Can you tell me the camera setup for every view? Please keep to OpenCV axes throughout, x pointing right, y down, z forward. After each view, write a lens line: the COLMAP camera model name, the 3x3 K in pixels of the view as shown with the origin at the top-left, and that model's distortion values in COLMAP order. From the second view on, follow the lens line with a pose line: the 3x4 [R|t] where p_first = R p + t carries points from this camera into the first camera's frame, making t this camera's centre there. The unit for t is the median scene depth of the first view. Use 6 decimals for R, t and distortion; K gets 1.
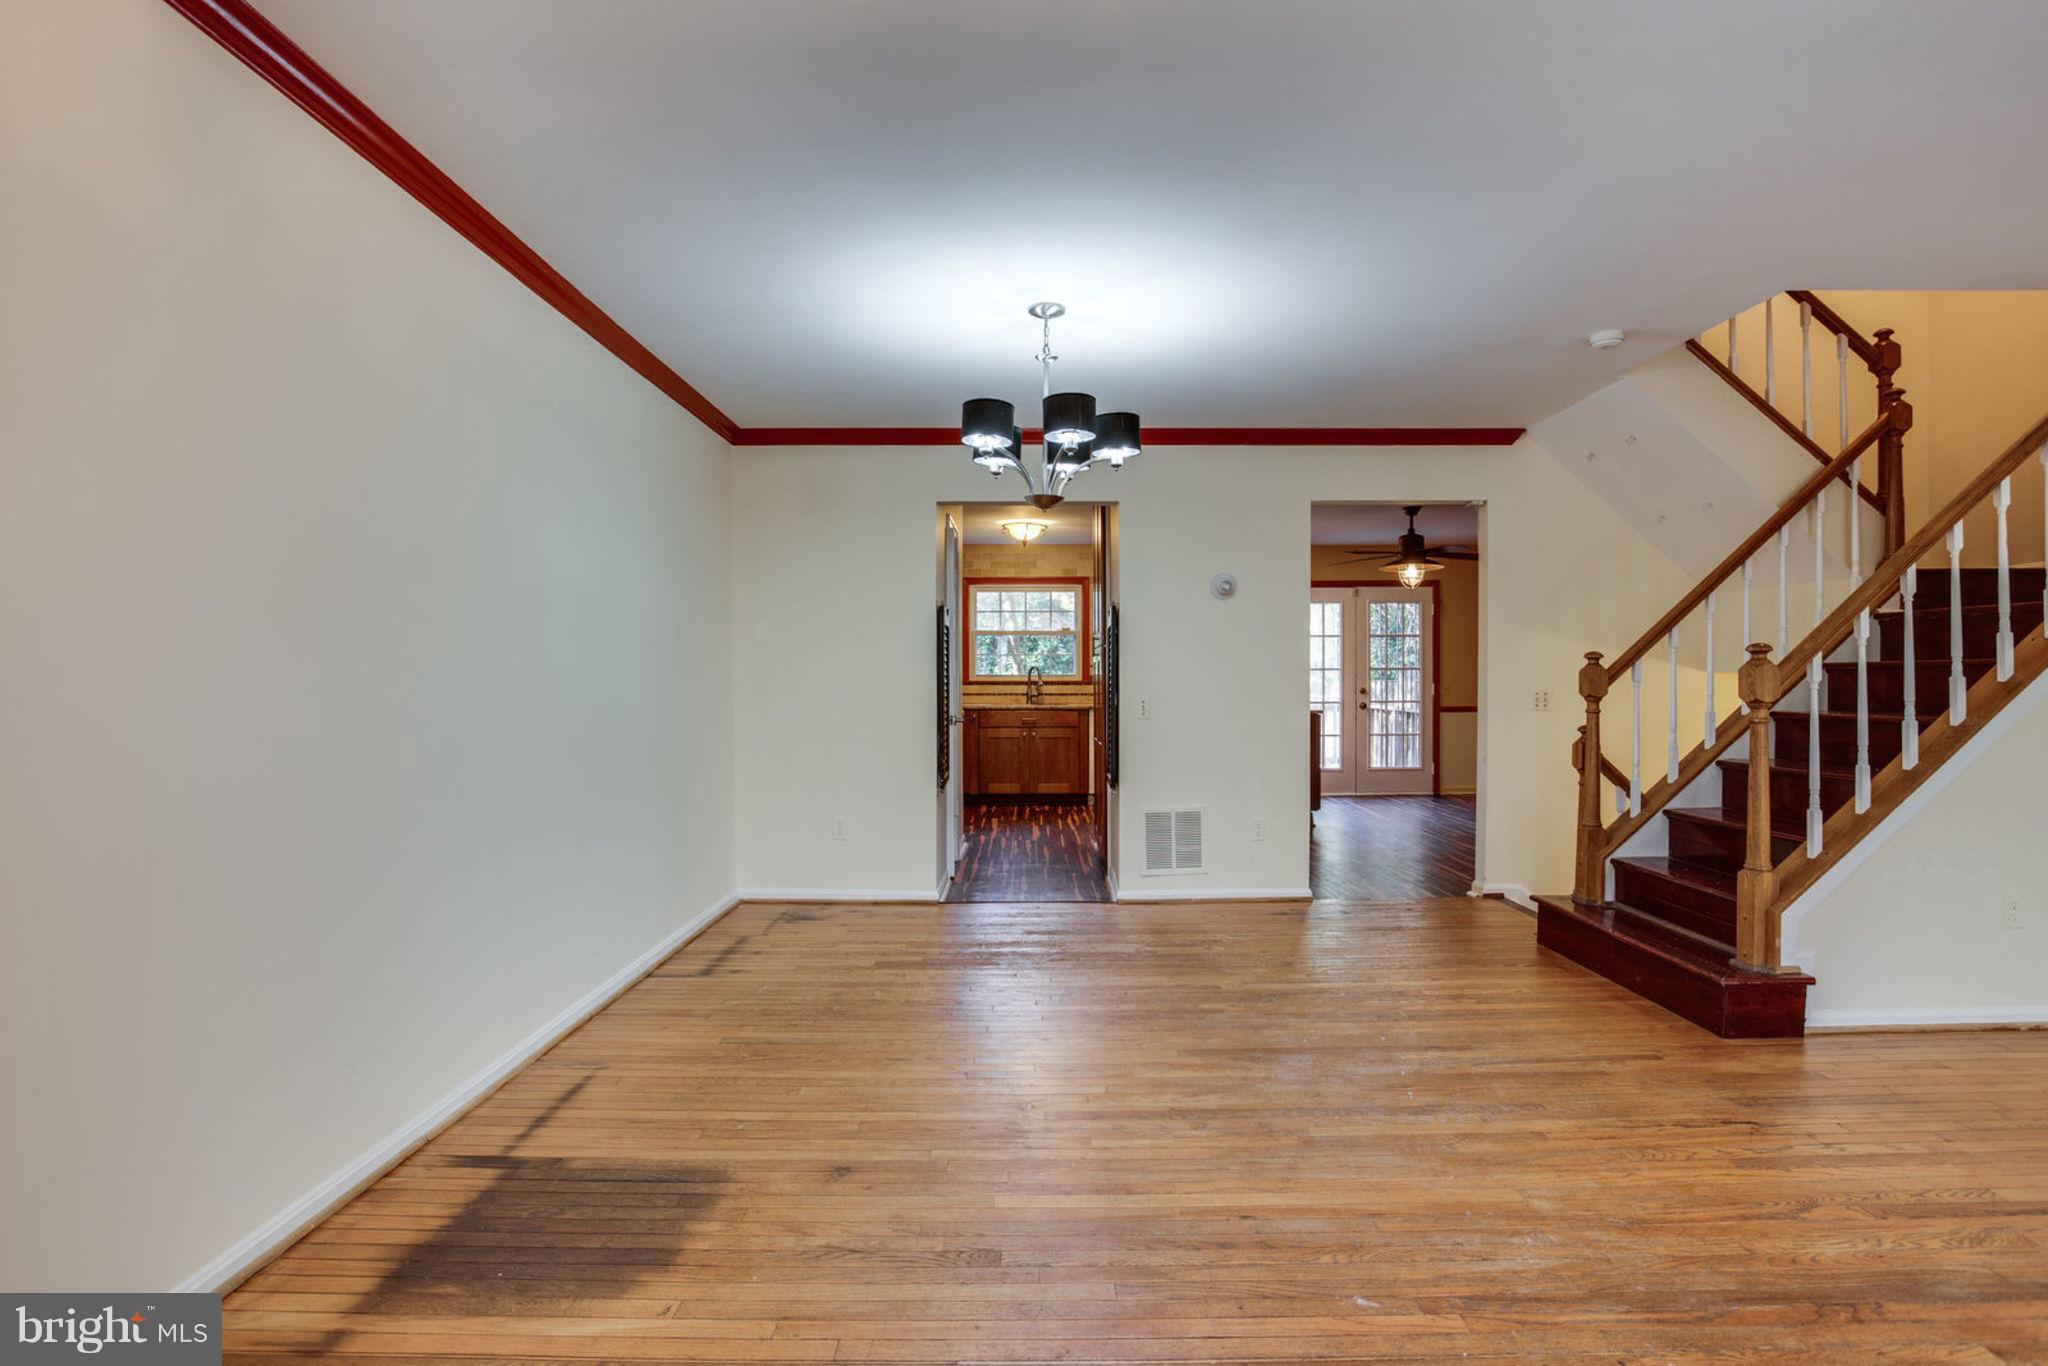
lens RADIAL K [[1067.5, 0, 1014.0], [0, 1067.5, 732.8], [0, 0, 1]] dist [-0.058583, 0.000999]
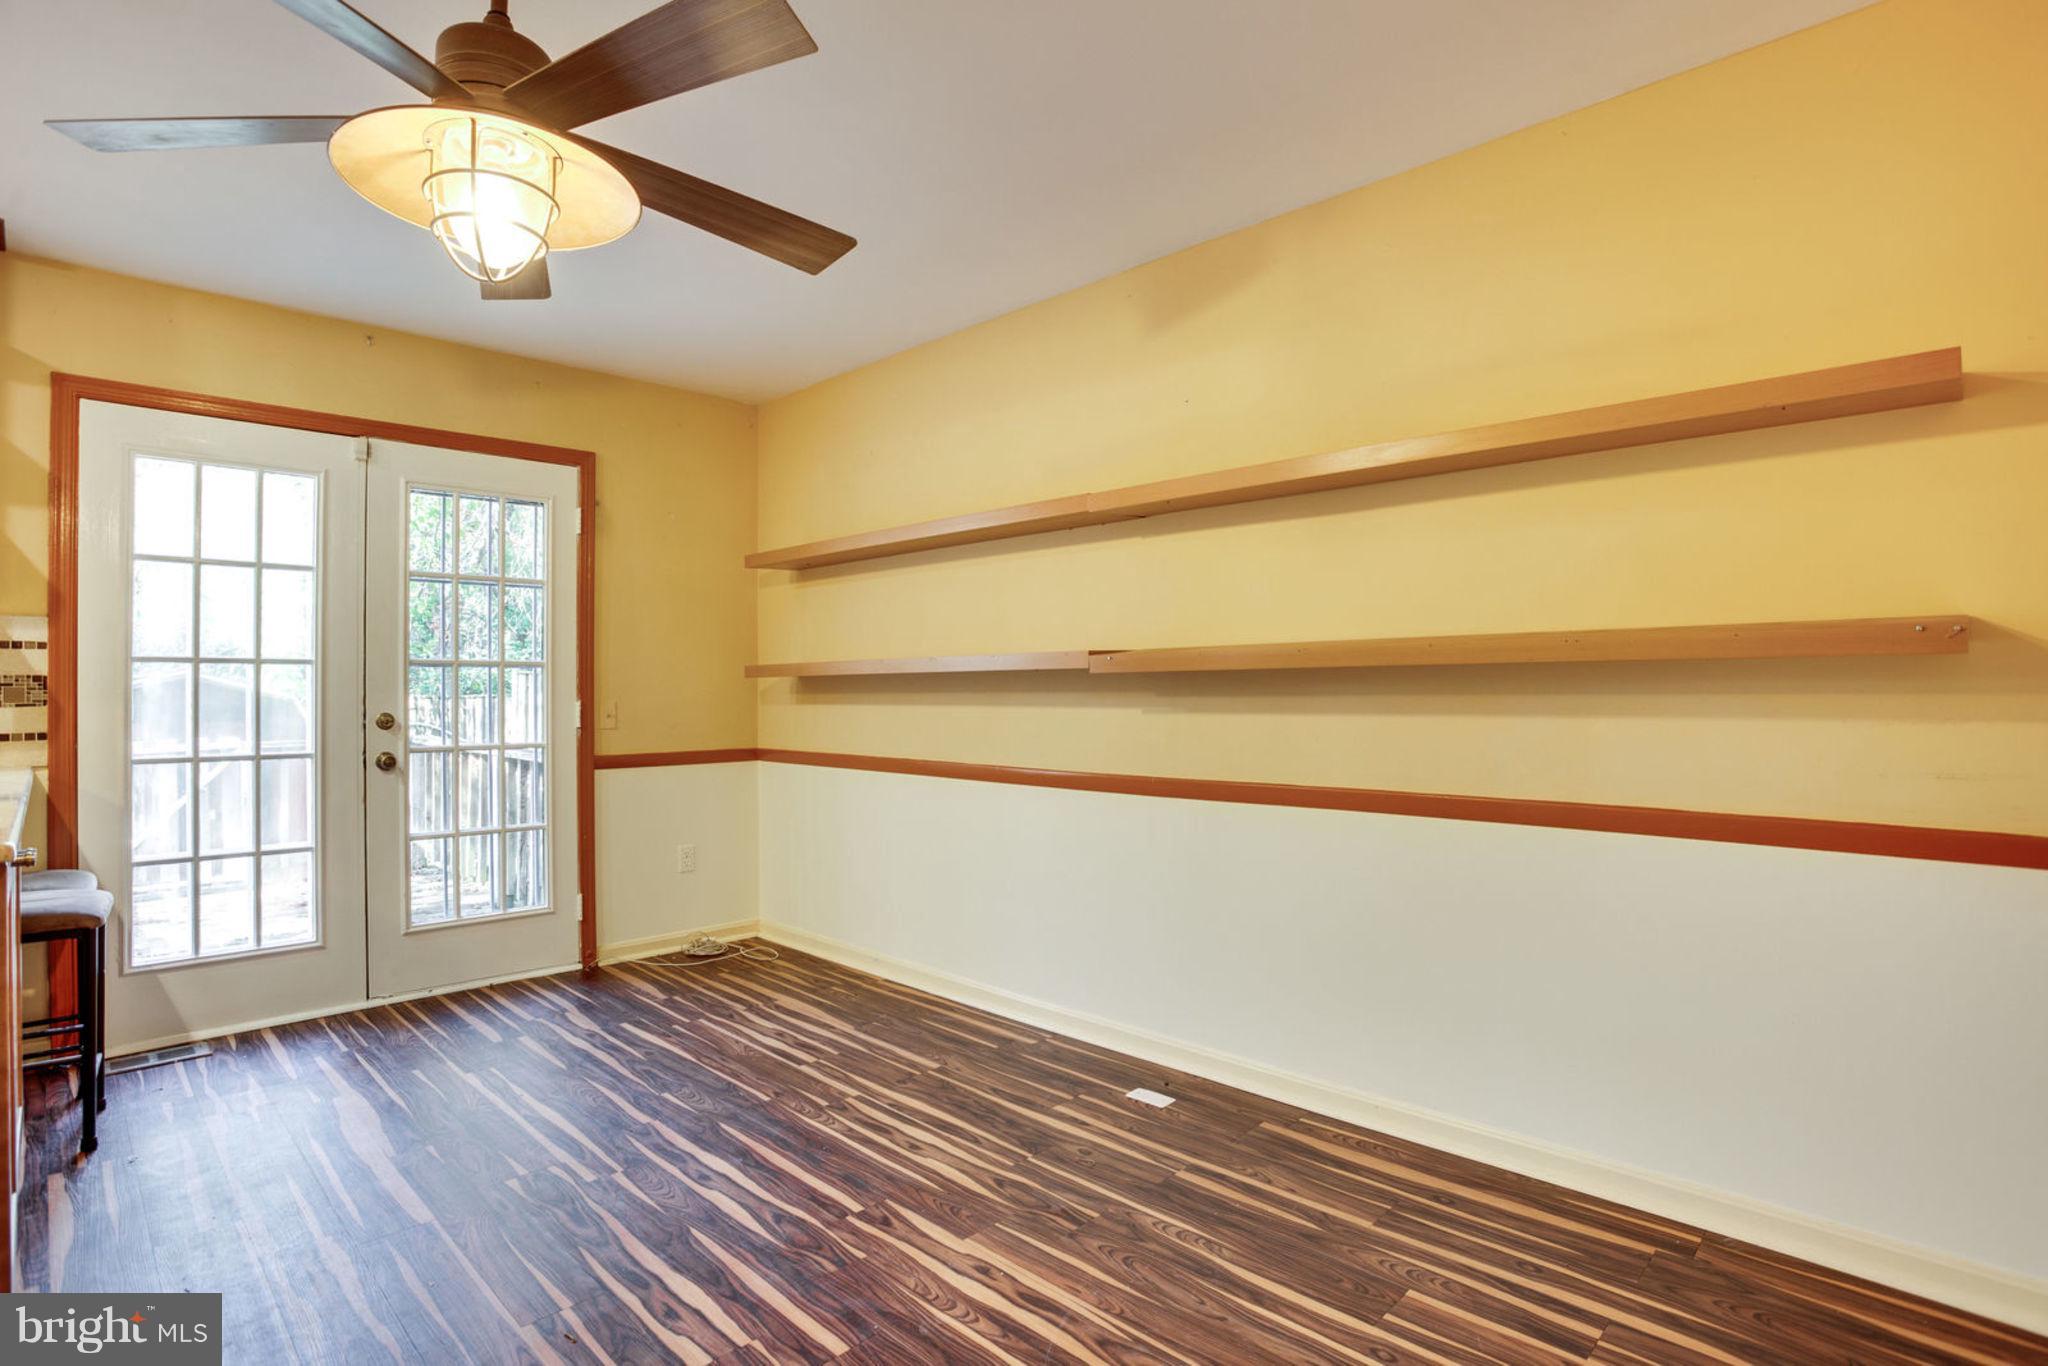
lens RADIAL K [[1031.6, 0, 1051.4], [0, 1031.6, 688.0], [0, 0, 1]] dist [-0.080332, 0.032809]
pose [[0.674253, 0.004712, 0.738485, 0.227934], [0.020905, 0.999457, -0.025464, -0.037408], [-0.738205, 0.032607, 0.673788, 0.593965]]
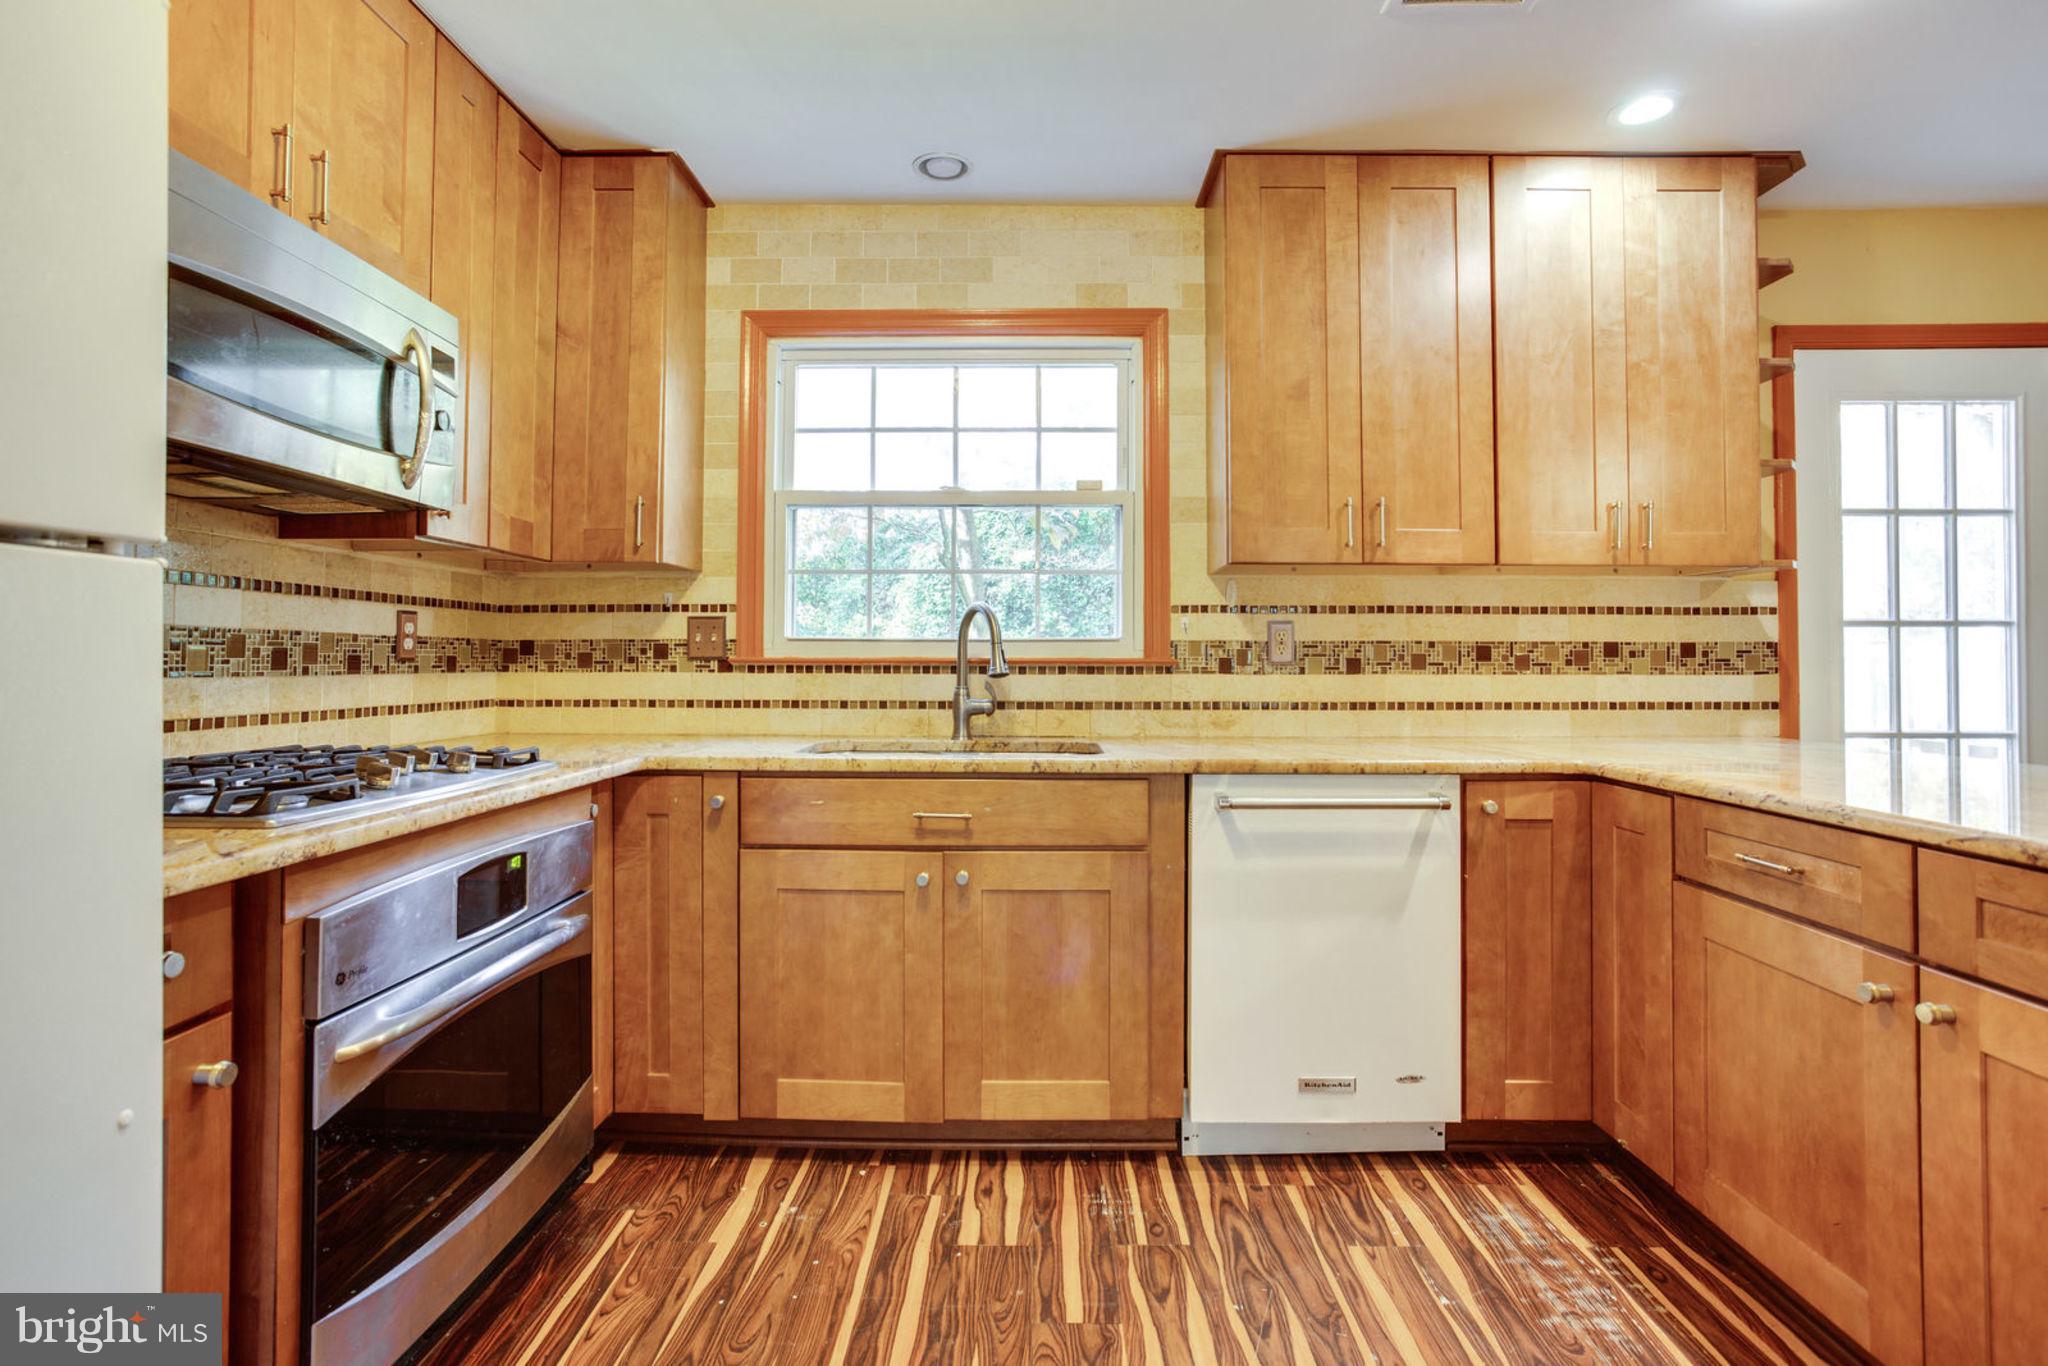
lens RADIAL K [[1017.8, 0, 1039.8], [0, 1017.8, 637.1], [0, 0, 1]] dist [-0.059251, 0.044966]
pose [[0.999548, 0.005036, 0.029644, 0.027237], [-0.003388, 0.998460, -0.055369, -0.039581], [-0.029877, 0.055244, 0.998026, 0.730452]]
